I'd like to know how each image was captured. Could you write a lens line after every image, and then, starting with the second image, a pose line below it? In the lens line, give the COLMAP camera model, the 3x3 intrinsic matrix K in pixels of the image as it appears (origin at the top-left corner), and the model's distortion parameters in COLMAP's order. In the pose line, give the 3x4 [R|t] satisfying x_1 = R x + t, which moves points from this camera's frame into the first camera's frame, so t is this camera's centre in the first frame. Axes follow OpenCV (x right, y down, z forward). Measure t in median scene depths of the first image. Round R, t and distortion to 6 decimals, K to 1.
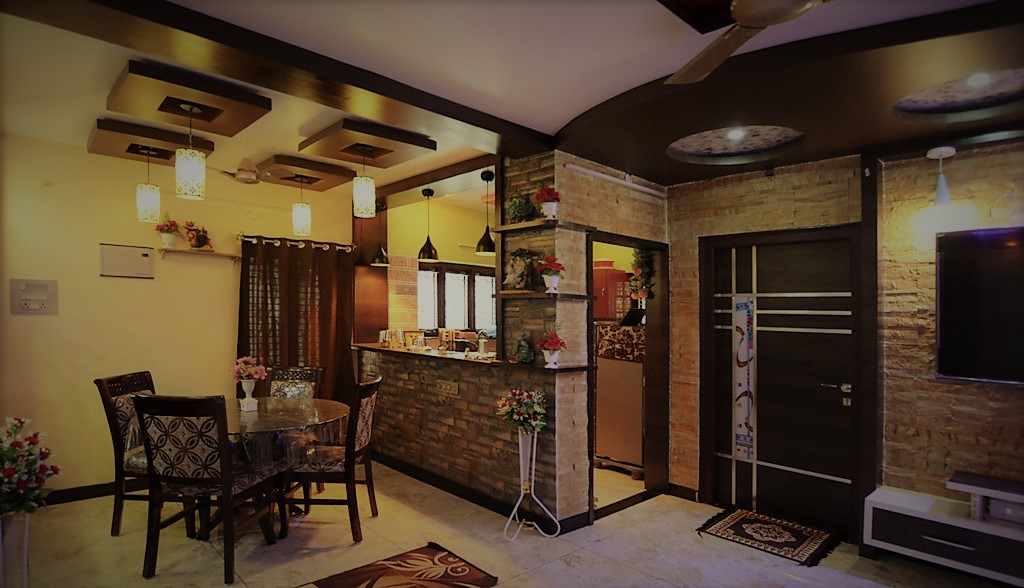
lens RADIAL K [[543.9, 0, 512.1], [0, 543.9, 284.5], [0, 0, 1]] dist [-0.016883, -0.000200]
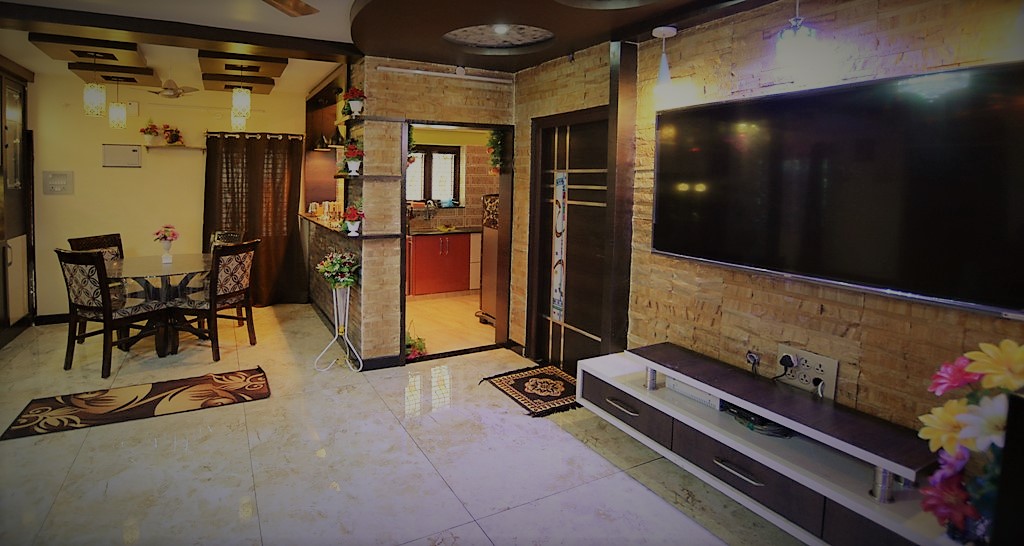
lens RADIAL K [[514.8, 0, 494.8], [0, 514.8, 166.7], [0, 0, 1]] dist [-0.003041, -0.000726]
pose [[0.960724, -0.021038, -0.276709, 0.605638], [0.028688, 0.999309, 0.023628, -0.018317], [0.276021, -0.030638, 0.960663, -0.026236]]
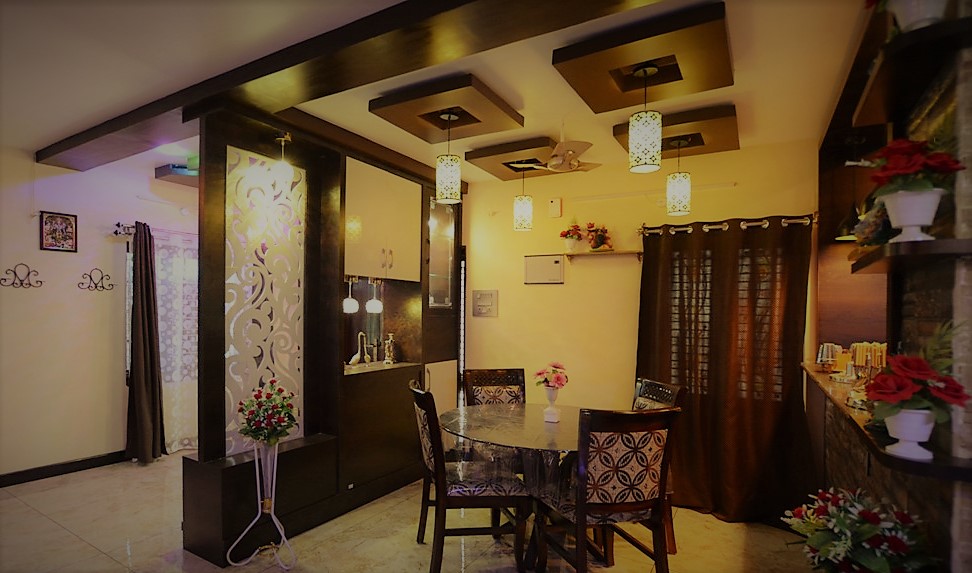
lens RADIAL K [[528.3, 0, 437.0], [0, 528.3, 309.8], [0, 0, 1]] dist [-0.004059, -0.001418]
pose [[0.240082, -0.019426, -0.970558, 0.283789], [0.038586, 0.999201, -0.010454, 0.043256], [0.969986, -0.034940, 0.240639, 0.532366]]
